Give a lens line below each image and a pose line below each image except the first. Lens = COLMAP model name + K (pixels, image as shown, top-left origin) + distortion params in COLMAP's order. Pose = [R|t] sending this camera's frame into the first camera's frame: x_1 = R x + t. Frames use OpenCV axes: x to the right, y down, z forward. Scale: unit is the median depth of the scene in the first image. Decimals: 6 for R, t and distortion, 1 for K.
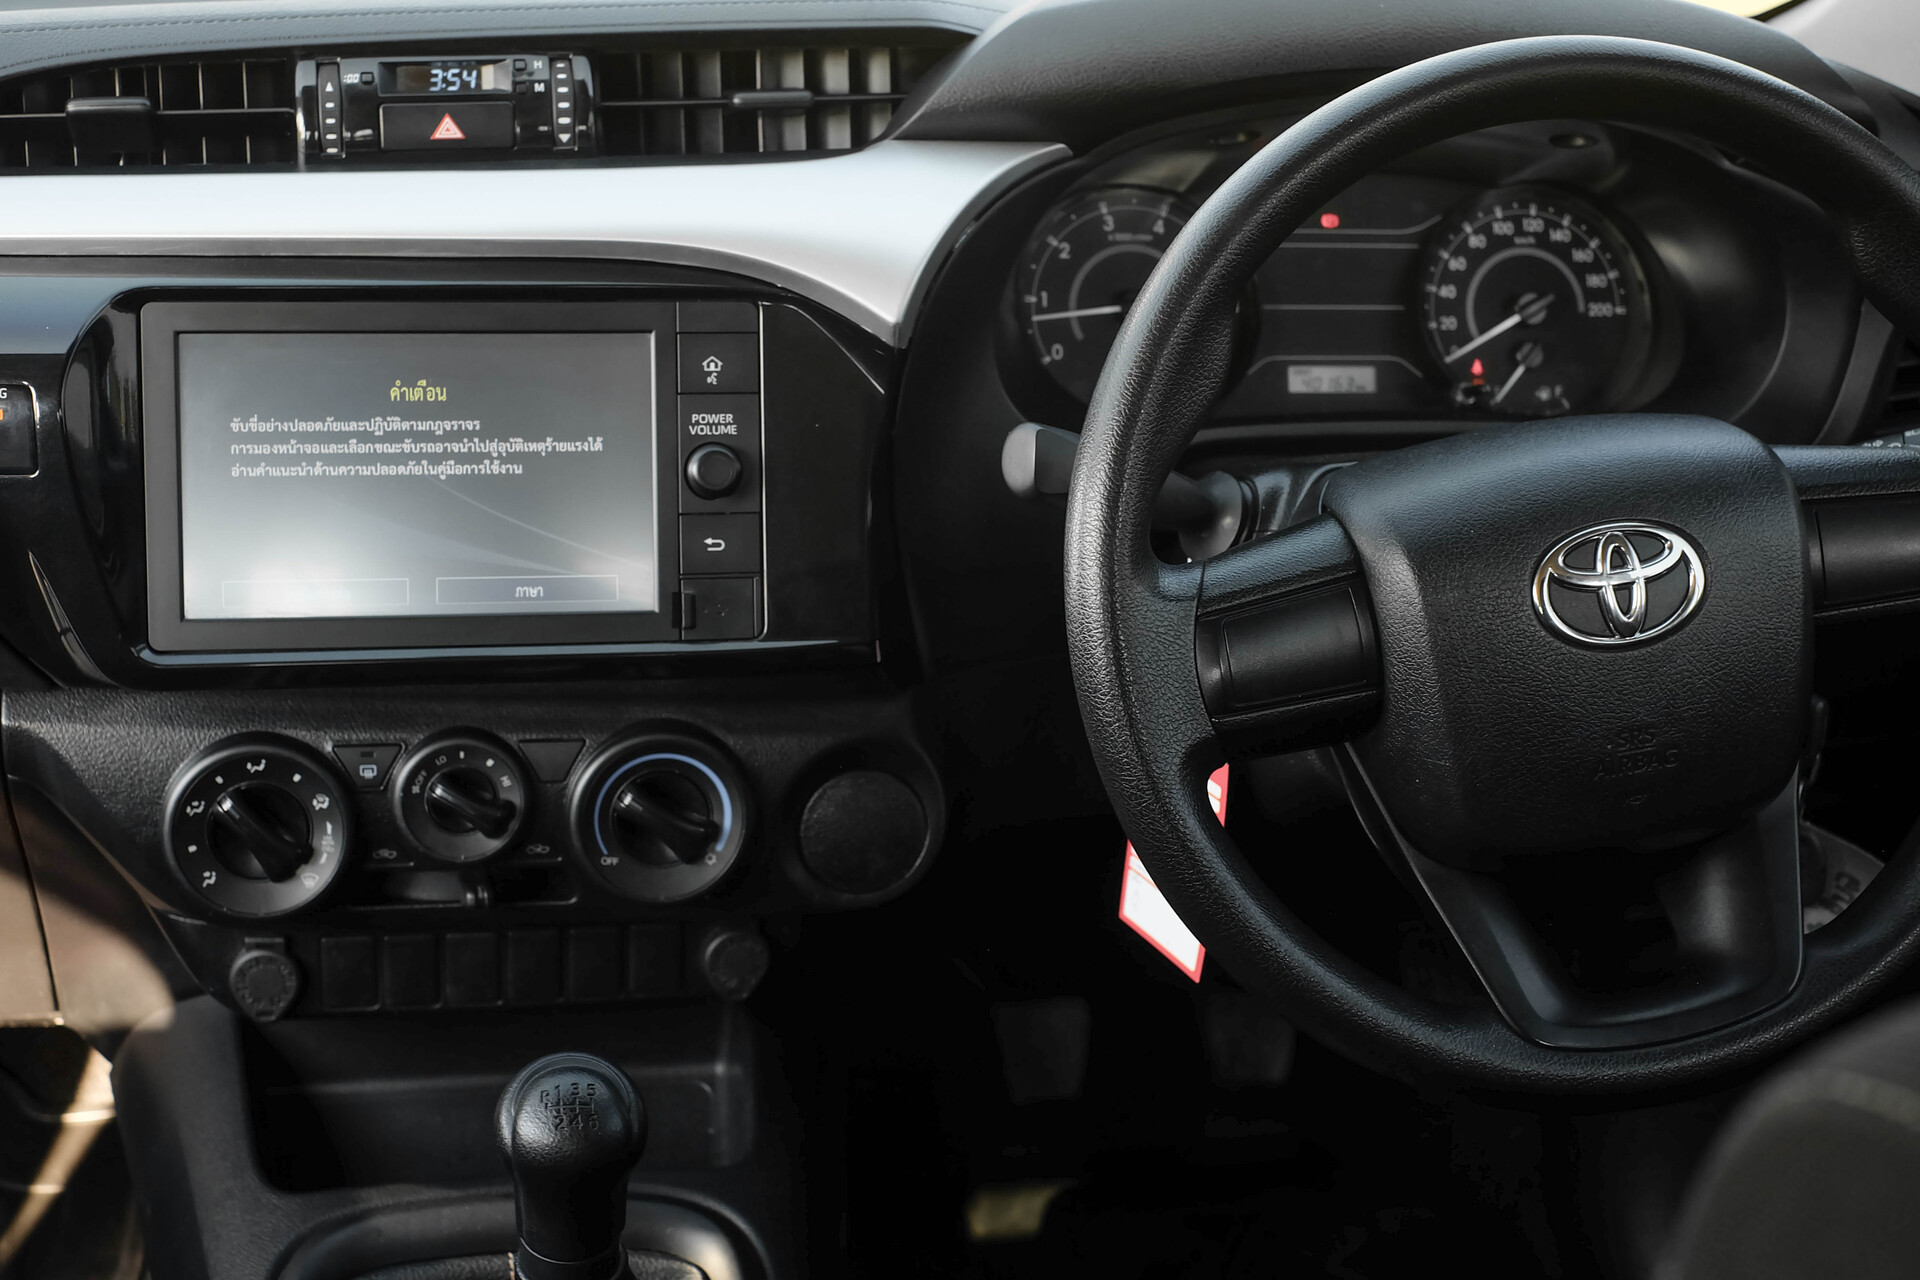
lens RADIAL K [[3059.2, 0, 960.0], [0, 3059.2, 640.0], [0, 0, 1]] dist [-0.060856, 0.080630]
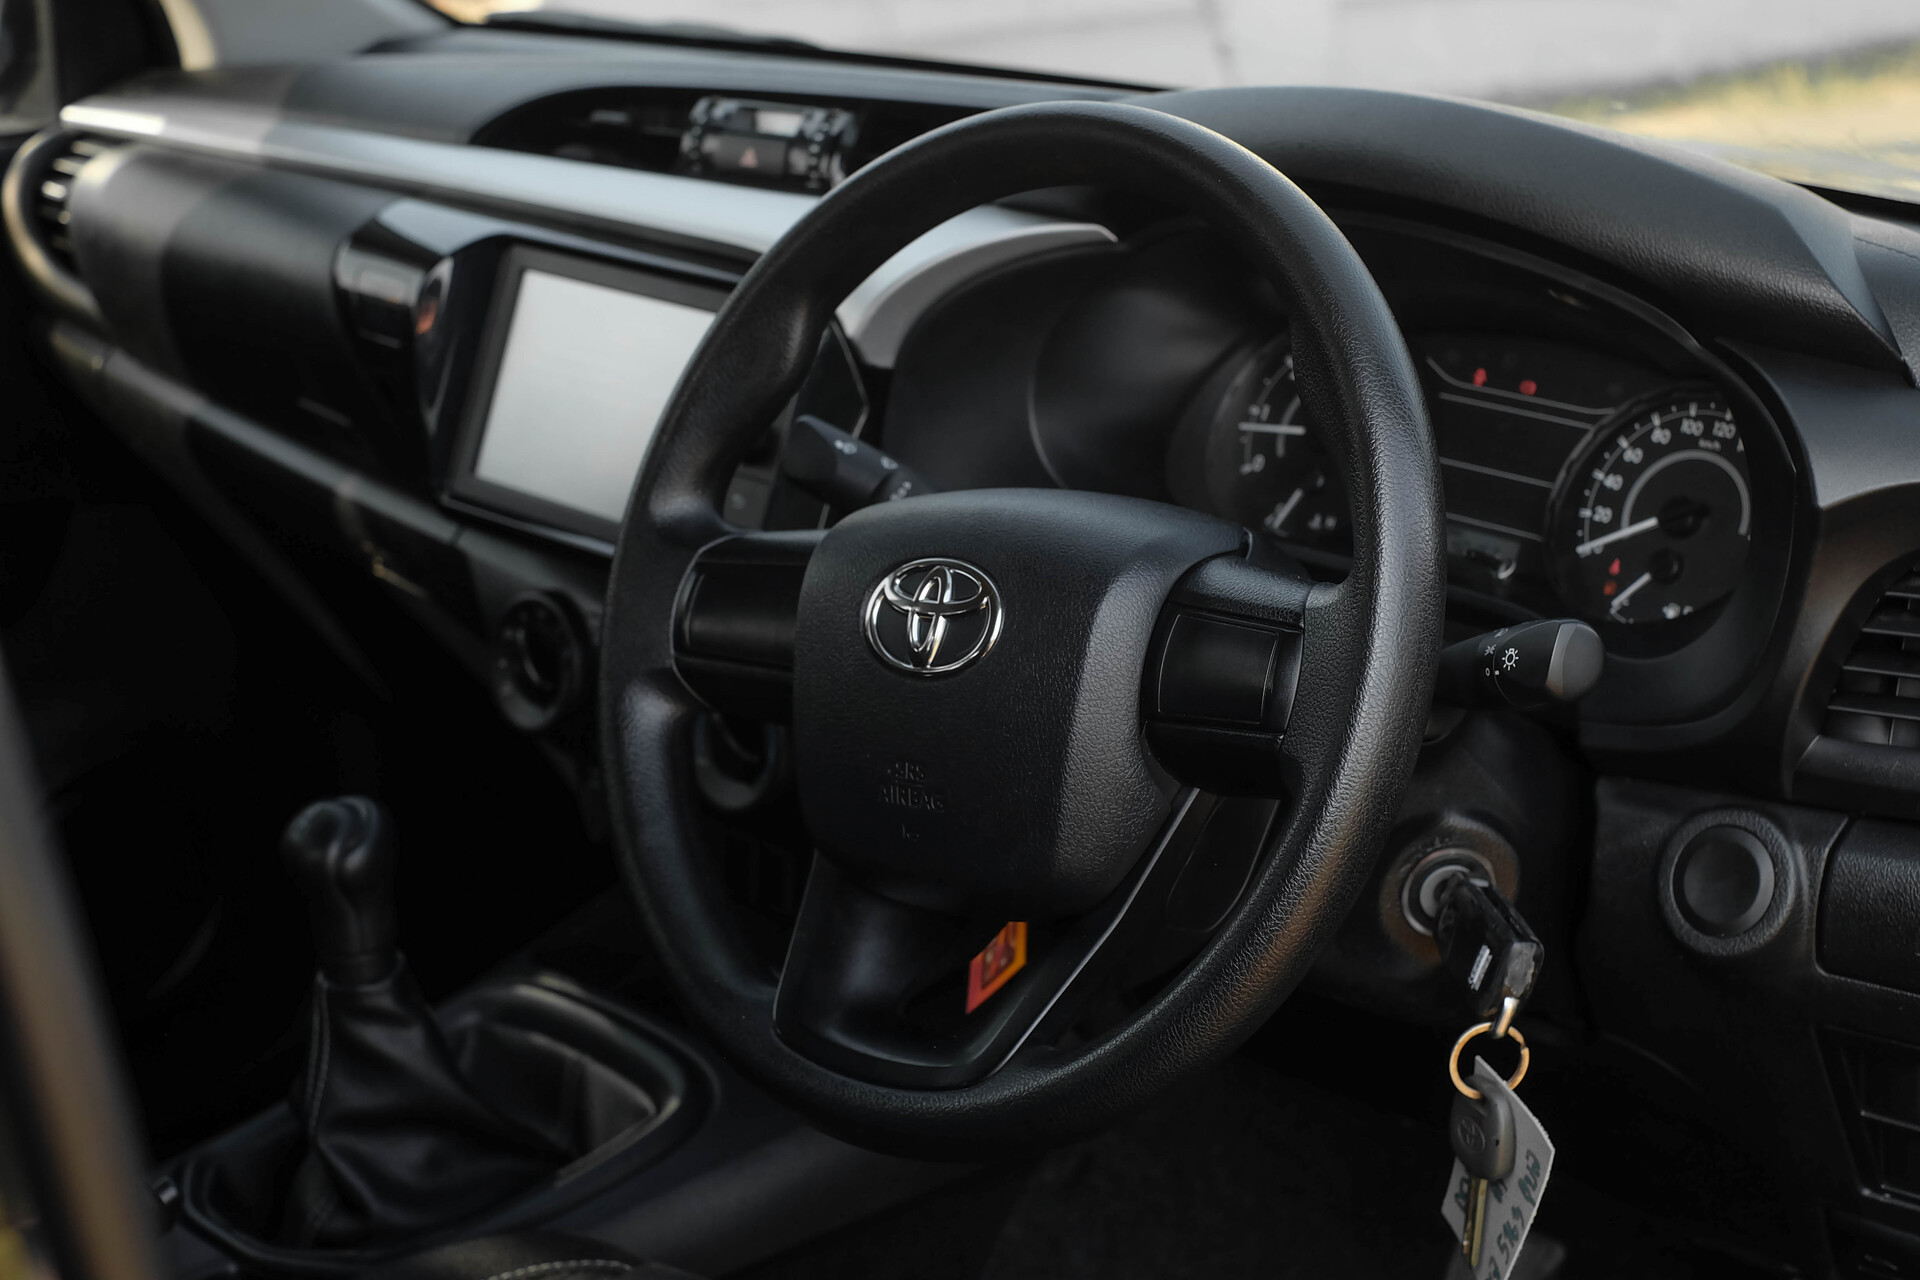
lens RADIAL K [[3059.2, 0, 960.0], [0, 3059.2, 640.0], [0, 0, 1]] dist [-0.060856, 0.080630]
pose [[0.556295, 0.203100, -0.805783, 0.929753], [-0.305143, 0.951857, 0.029254, -0.041380], [0.772932, 0.229605, 0.591488, 0.366346]]
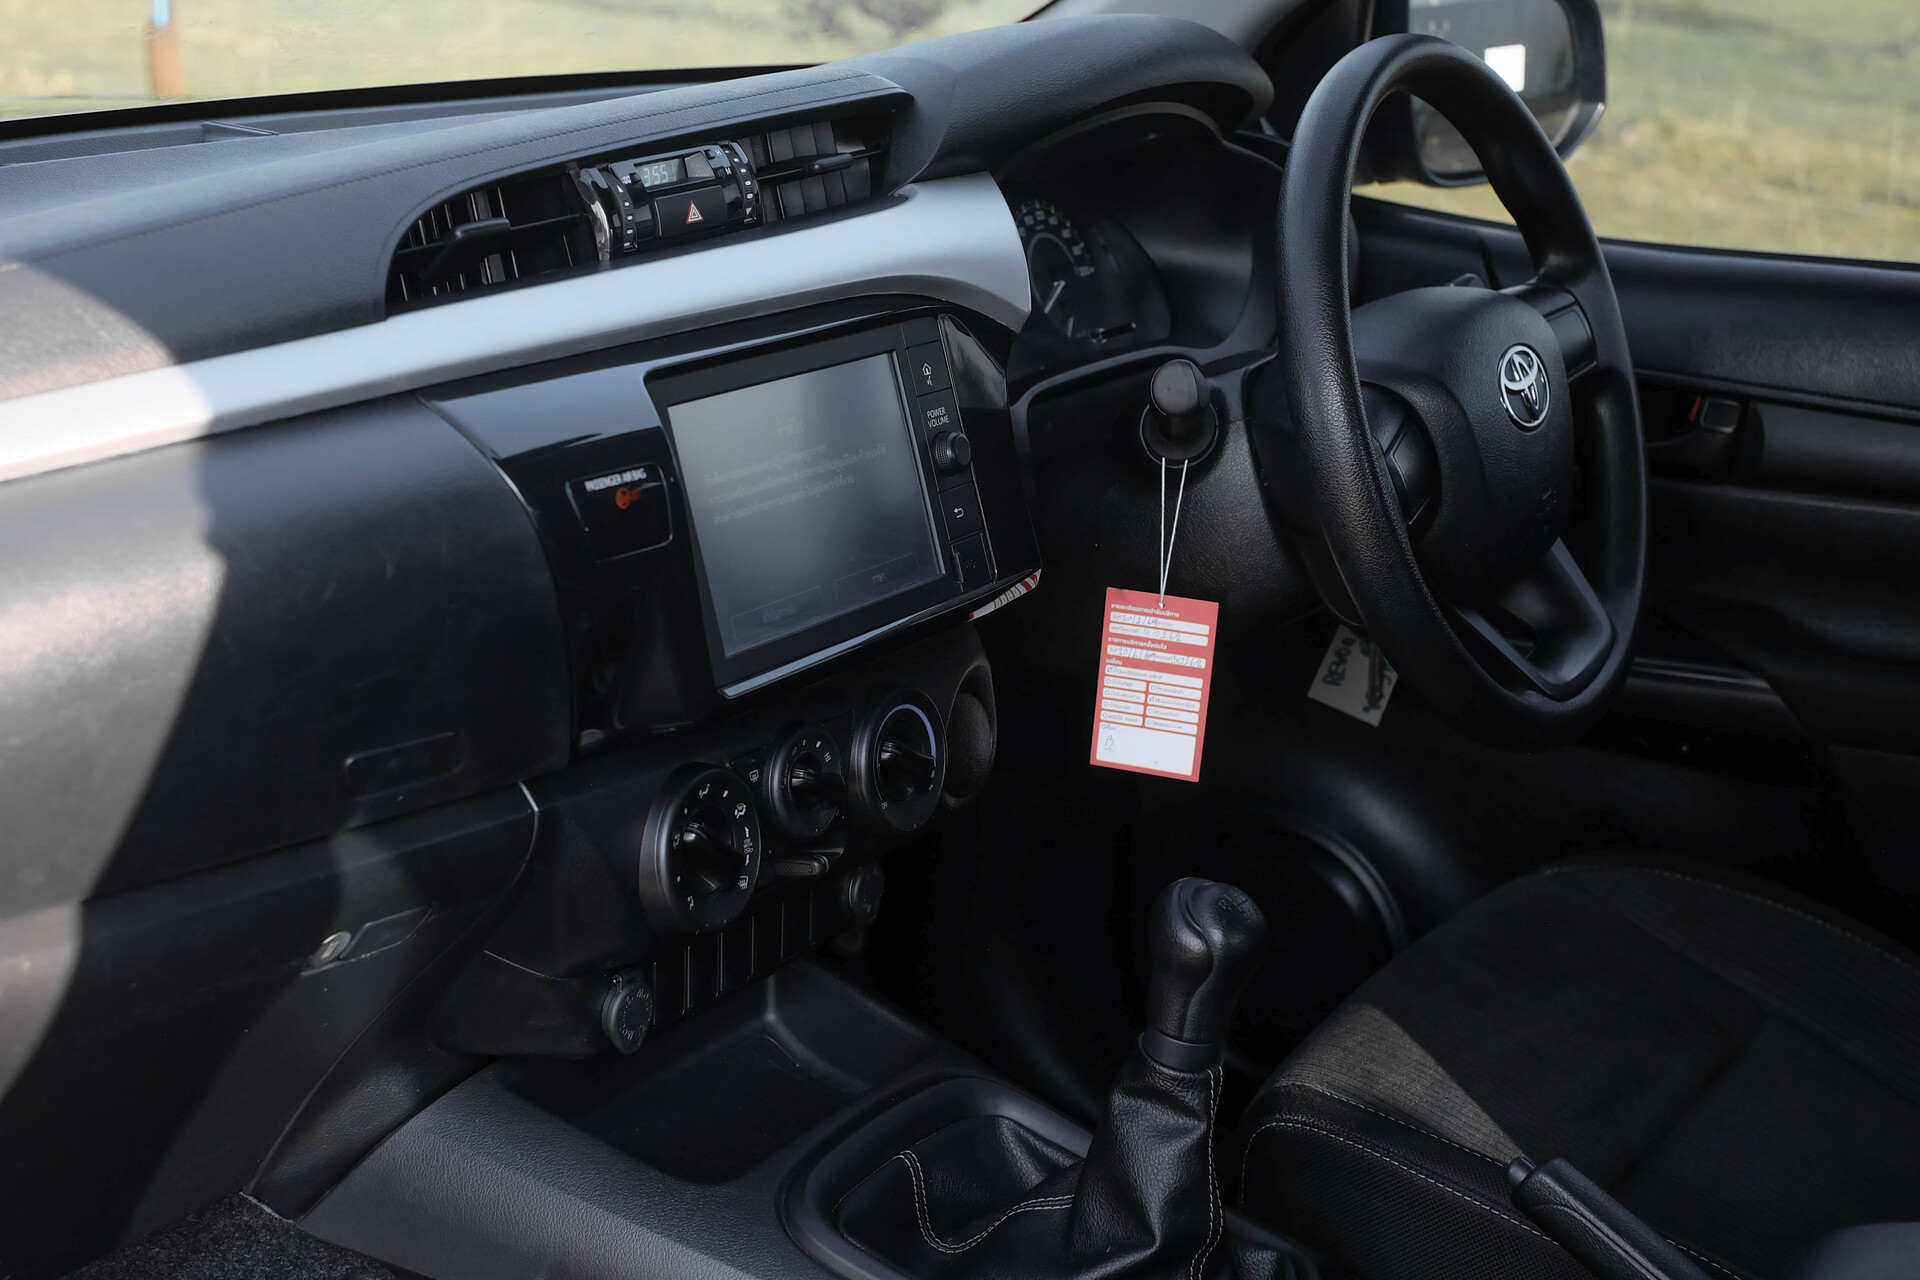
lens RADIAL K [[3059.2, 0, 960.0], [0, 3059.2, 640.0], [0, 0, 1]] dist [-0.060856, 0.080630]
pose [[0.678330, -0.226311, 0.699036, -0.934367], [0.263148, 0.963103, 0.056448, -0.050353], [-0.686018, 0.145659, 0.712855, 0.129007]]
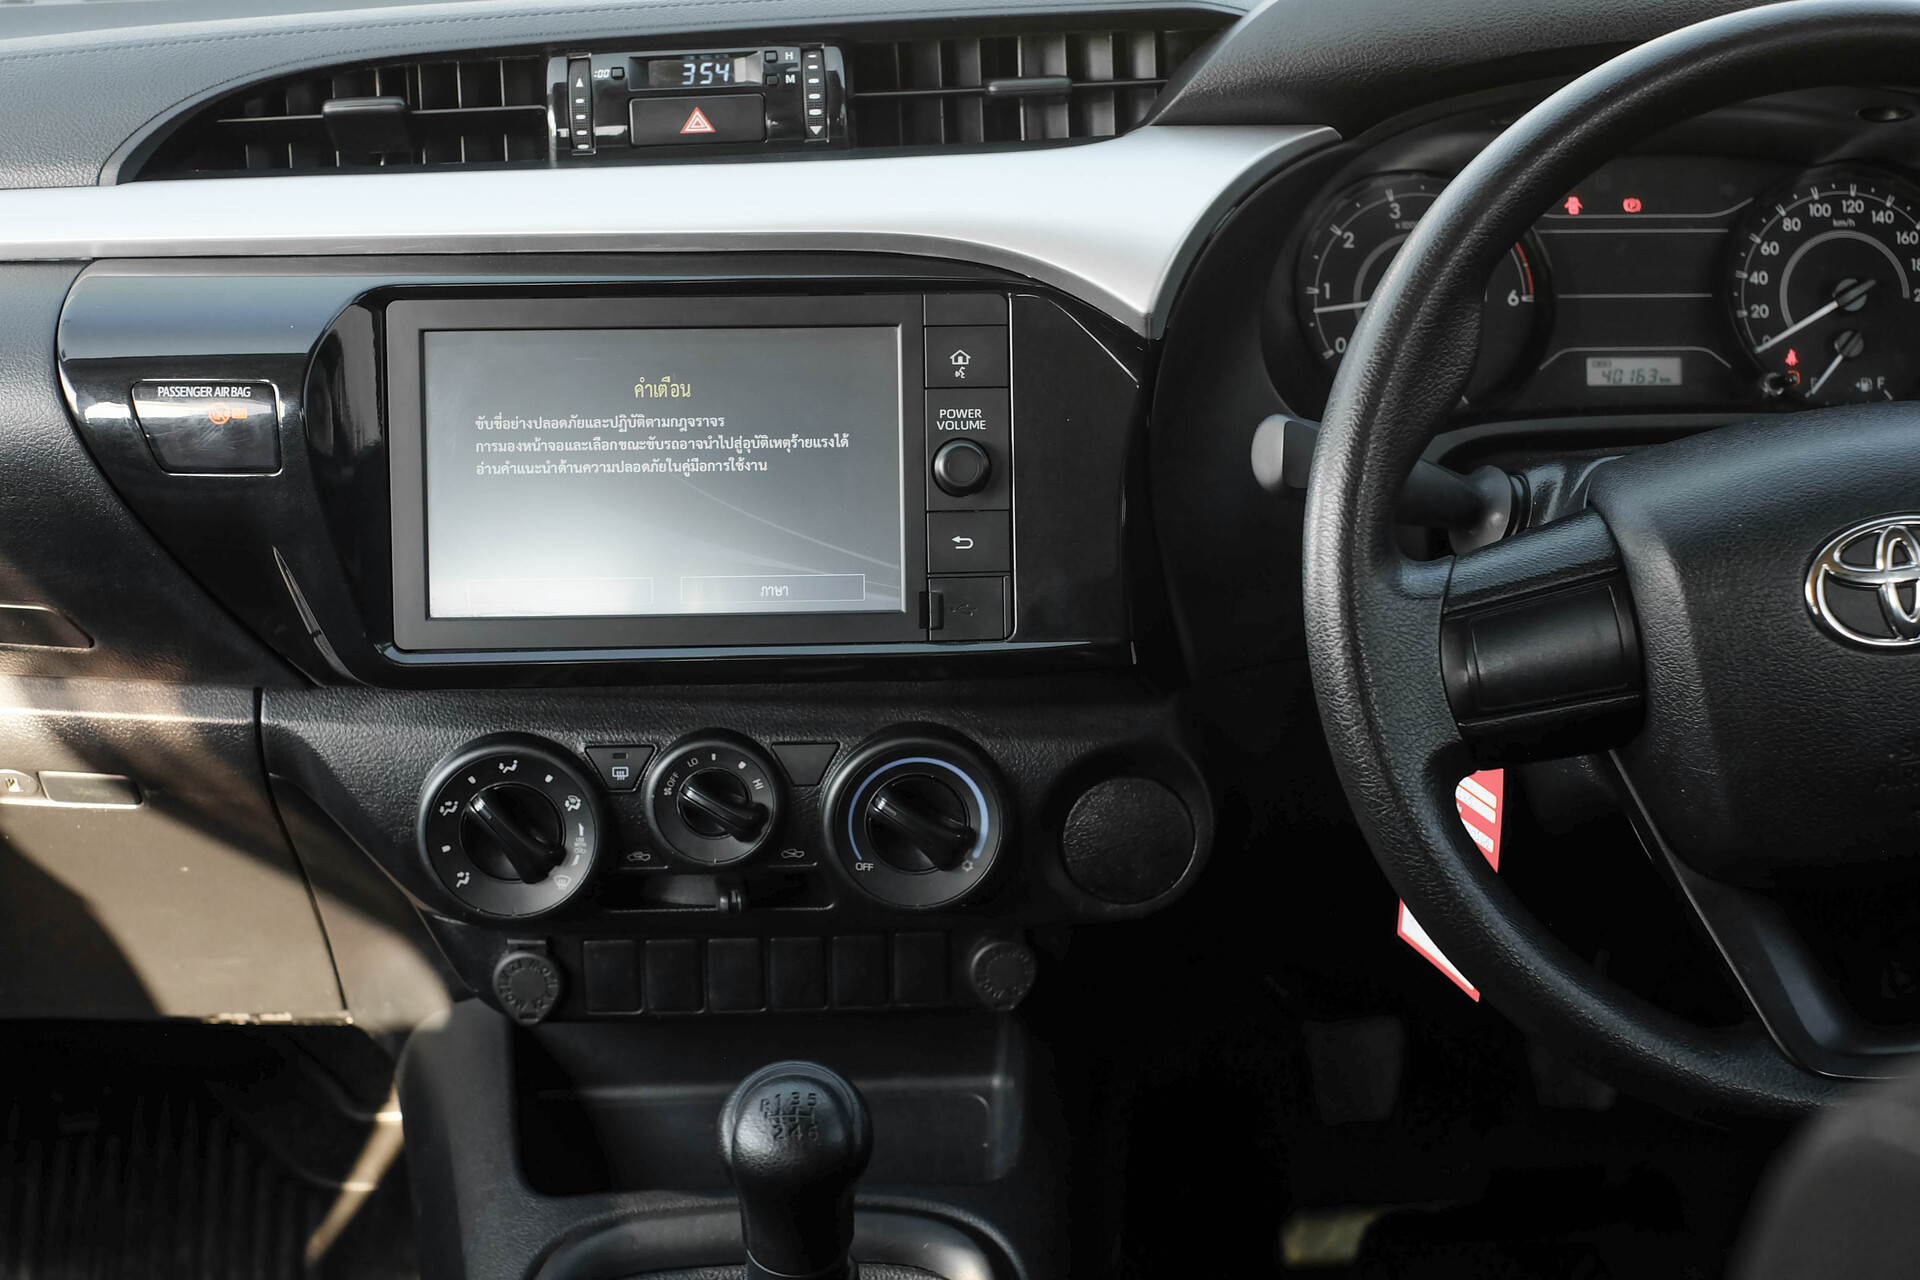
lens RADIAL K [[3059.2, 0, 960.0], [0, 3059.2, 640.0], [0, 0, 1]] dist [-0.060856, 0.080630]
pose [[0.989917, 0.002681, -0.141623, 0.056075], [-0.003469, 0.999980, -0.005319, 0.004861], [0.141606, 0.005757, 0.989906, 0.033990]]
